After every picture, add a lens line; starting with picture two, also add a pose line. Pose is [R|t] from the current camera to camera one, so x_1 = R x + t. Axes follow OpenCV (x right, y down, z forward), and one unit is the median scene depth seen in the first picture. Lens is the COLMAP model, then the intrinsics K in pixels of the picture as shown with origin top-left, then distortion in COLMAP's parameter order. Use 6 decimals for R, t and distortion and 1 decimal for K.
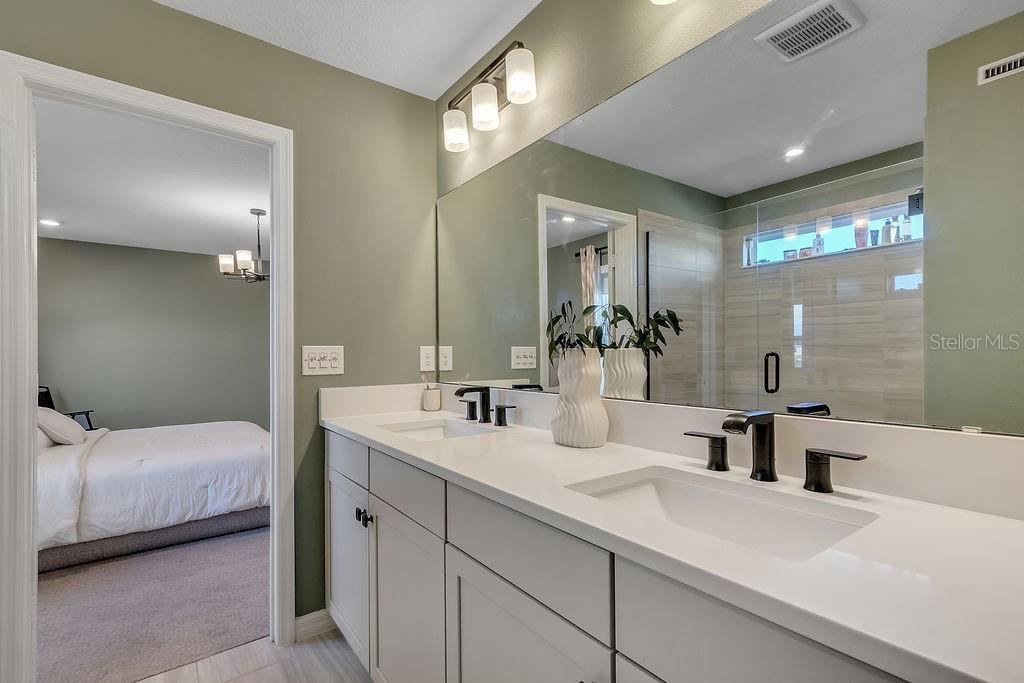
lens RADIAL K [[483.9, 0, 512.0], [0, 483.9, 341.5], [0, 0, 1]] dist [0.016845, 0.000139]
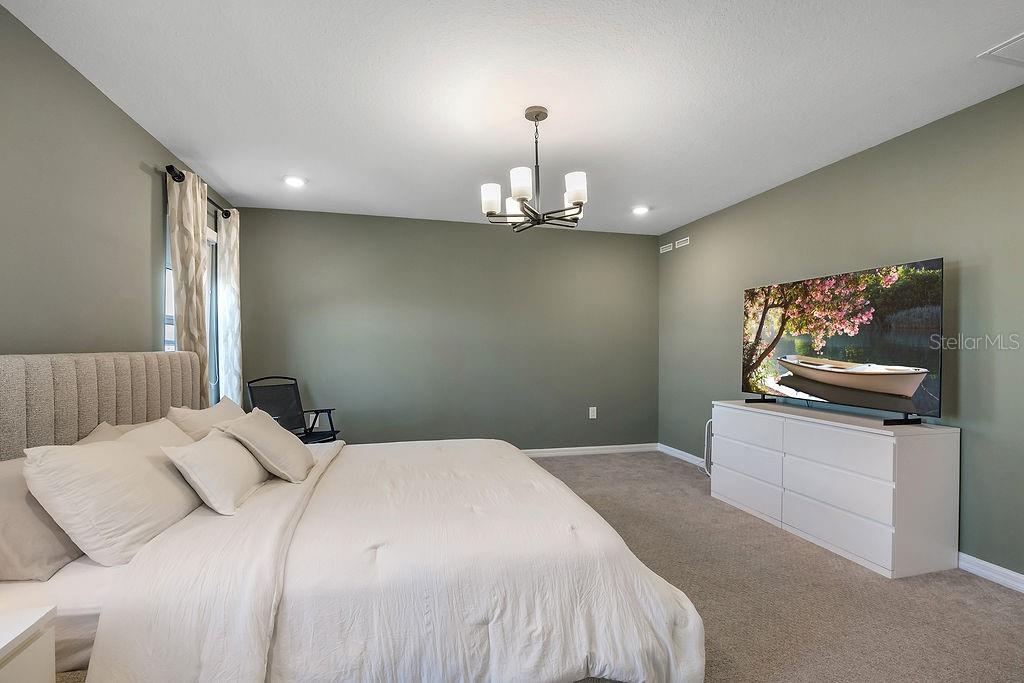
lens RADIAL K [[478.5, 0, 510.8], [0, 478.5, 336.6], [0, 0, 1]] dist [-0.014829, 0.000052]
pose [[0.924061, 0.009883, -0.382117, -0.426731], [-0.010062, 0.999948, 0.001530, 0.020915], [0.382112, 0.002431, 0.924113, 0.577460]]
